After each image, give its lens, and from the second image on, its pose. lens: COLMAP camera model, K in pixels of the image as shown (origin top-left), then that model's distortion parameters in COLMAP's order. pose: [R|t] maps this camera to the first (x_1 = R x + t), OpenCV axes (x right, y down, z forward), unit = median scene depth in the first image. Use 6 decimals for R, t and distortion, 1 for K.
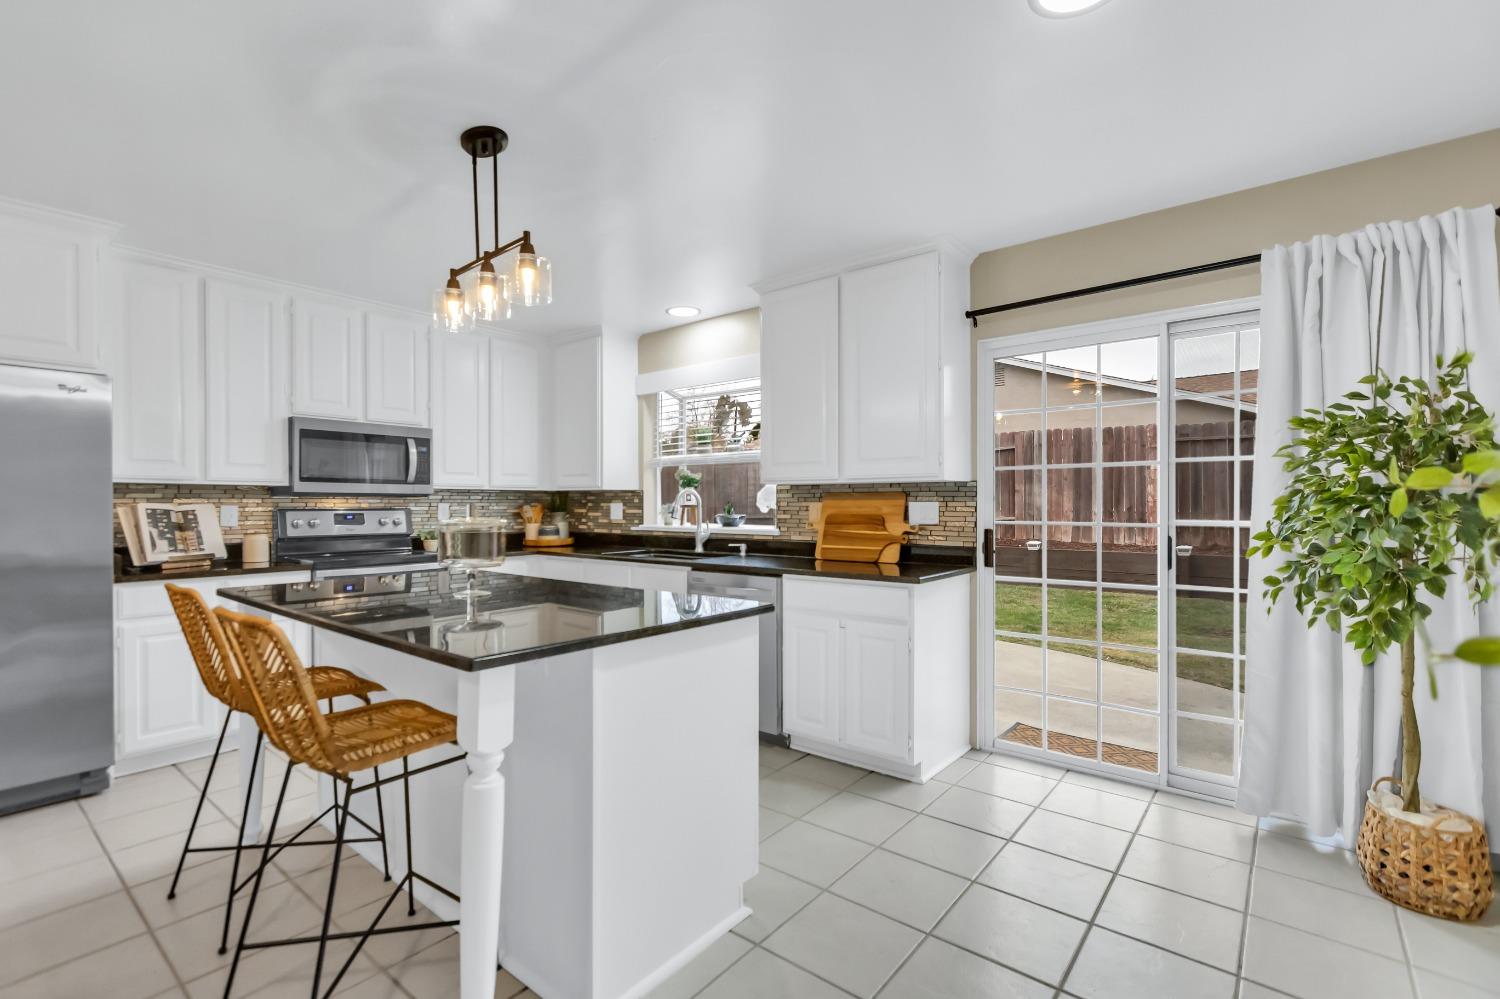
lens RADIAL K [[678.6, 0, 743.8], [0, 678.6, 516.5], [0, 0, 1]] dist [0.000676, 0.000441]
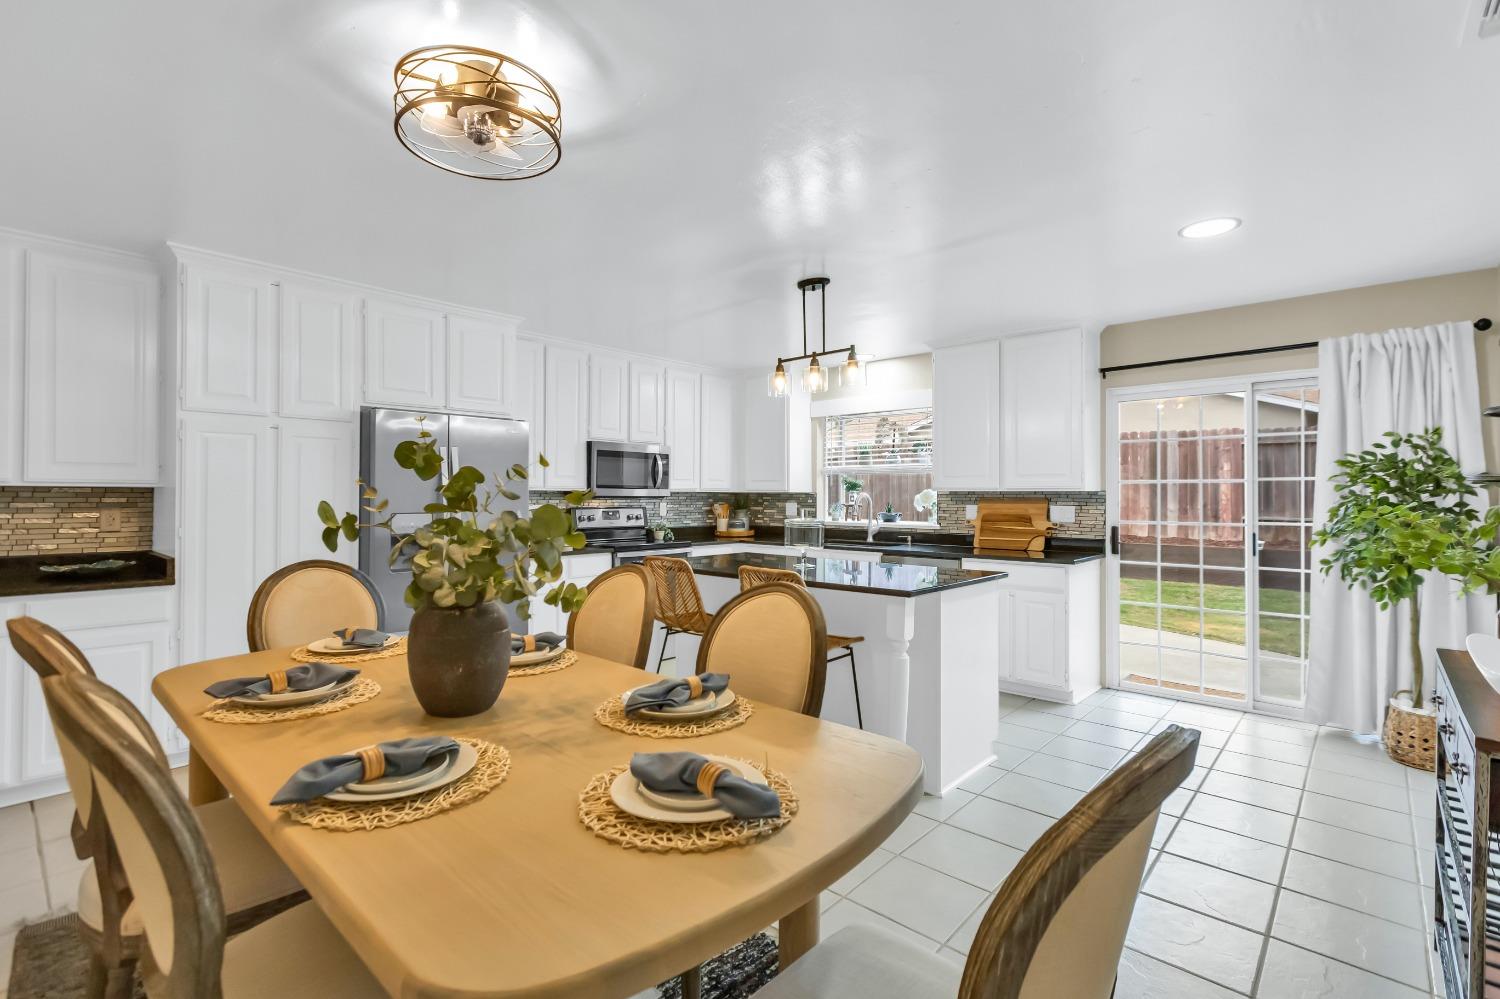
lens RADIAL K [[689.3, 0, 750.0], [0, 689.3, 499.5], [0, 0, 1]] dist [0.000764, 0.000277]
pose [[0.998601, 0.004653, -0.052665, -0.297086], [-0.005329, 0.999905, -0.012704, -0.013712], [0.052601, 0.012967, 0.998531, -0.422647]]
